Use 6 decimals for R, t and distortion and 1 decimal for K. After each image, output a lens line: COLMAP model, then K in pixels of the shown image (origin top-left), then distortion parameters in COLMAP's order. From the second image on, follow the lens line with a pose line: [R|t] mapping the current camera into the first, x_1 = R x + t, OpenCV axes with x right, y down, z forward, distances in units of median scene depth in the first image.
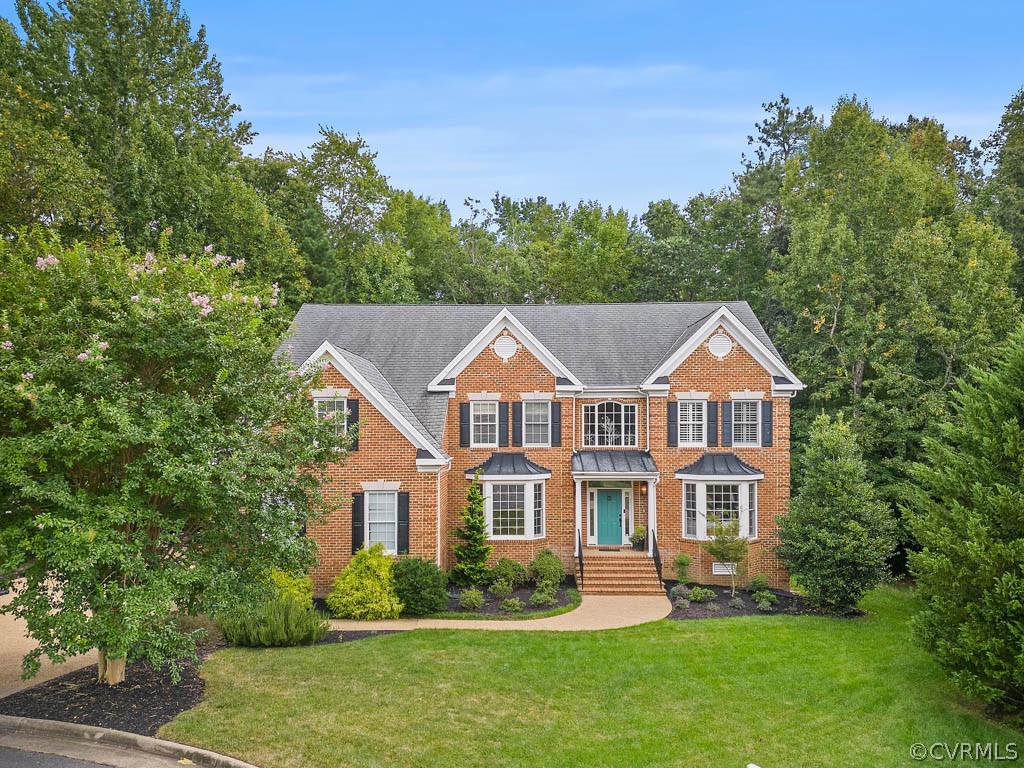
lens RADIAL K [[776.3, 0, 514.7], [0, 776.3, 385.3], [0, 0, 1]] dist [-0.006644, -0.000744]
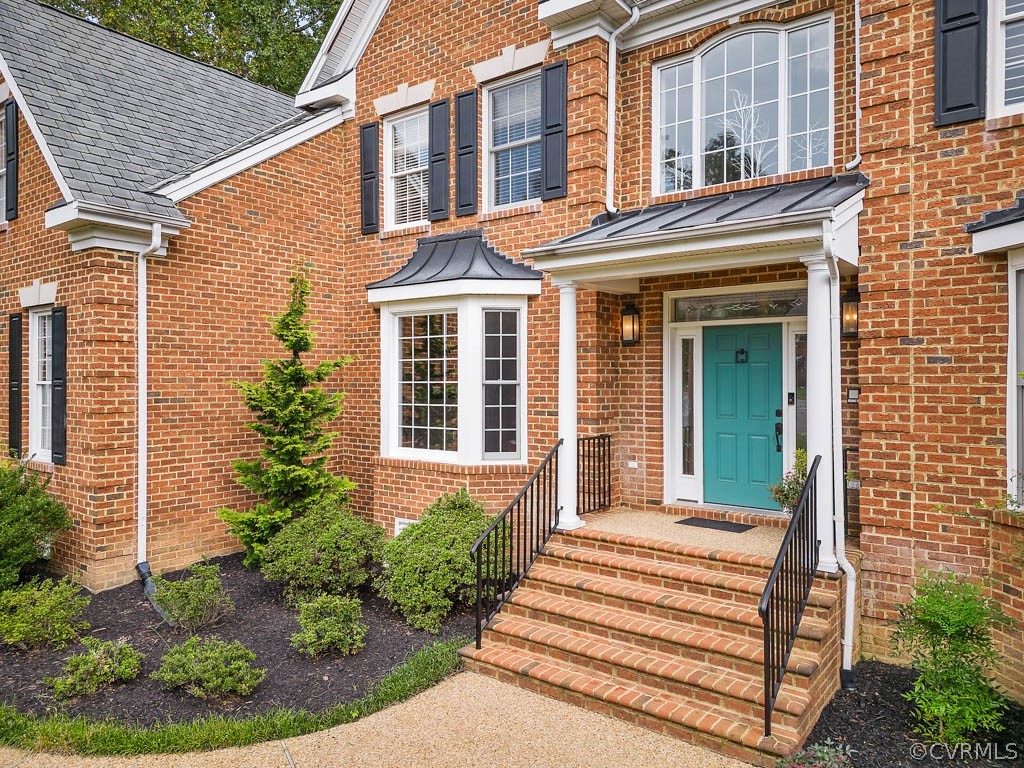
lens RADIAL K [[732.8, 0, 508.5], [0, 732.8, 378.4], [0, 0, 1]] dist [0.054248, -0.033220]
pose [[0.789836, 0.002805, -0.613312, 0.233922], [0.031754, 0.998461, 0.045460, 0.141319], [0.612496, -0.055381, 0.788531, 0.731777]]
